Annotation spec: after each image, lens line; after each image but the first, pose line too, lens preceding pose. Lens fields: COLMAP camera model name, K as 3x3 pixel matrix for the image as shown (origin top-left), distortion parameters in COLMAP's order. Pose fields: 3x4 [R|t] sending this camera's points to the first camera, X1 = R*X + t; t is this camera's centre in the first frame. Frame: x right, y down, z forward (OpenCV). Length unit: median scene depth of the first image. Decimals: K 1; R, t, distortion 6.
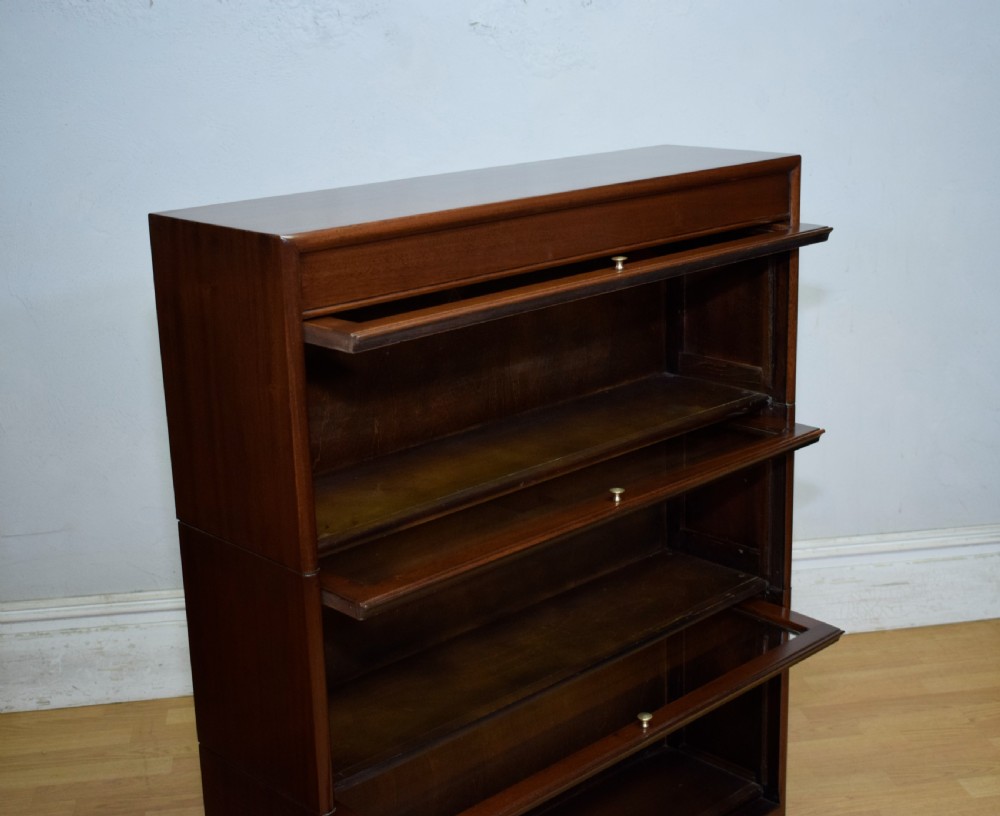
lens RADIAL K [[1516.0, 0, 569.8], [0, 1516.0, 416.8], [0, 0, 1]] dist [-0.022850, 0.000000]
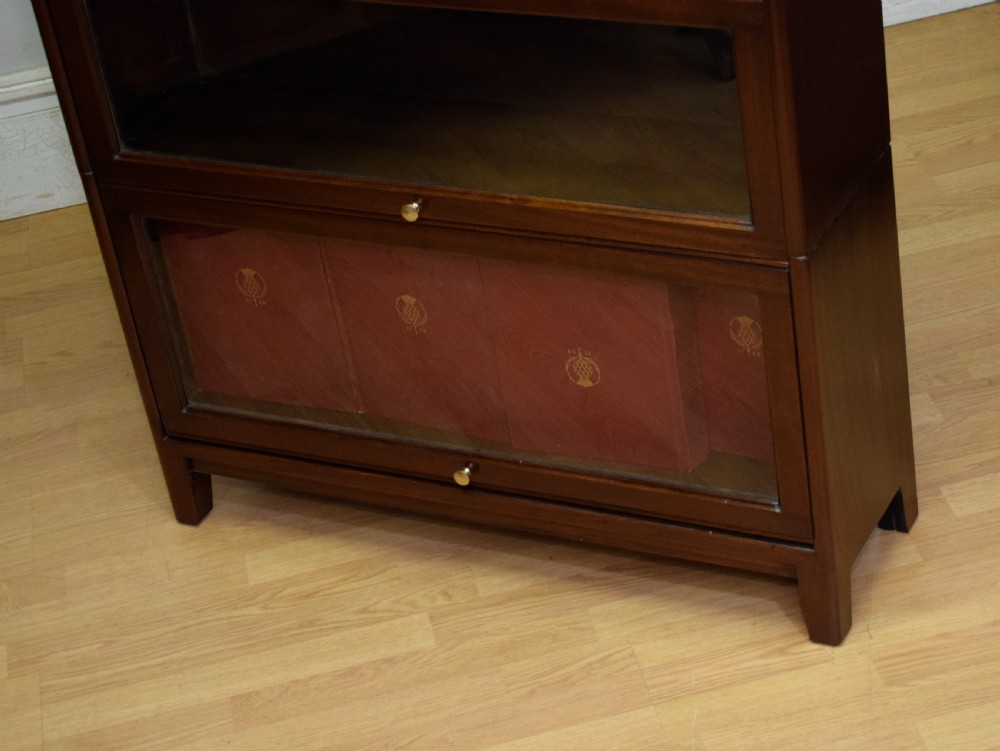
lens RADIAL K [[2466.0, 0, 636.9], [0, 2466.0, 447.7], [0, 0, 1]] dist [-0.036561, 0.000000]
pose [[0.992861, -0.116729, -0.024507, 0.149453], [0.118608, 0.944578, 0.306113, -0.057781], [-0.012583, -0.306834, 0.951680, -0.229313]]
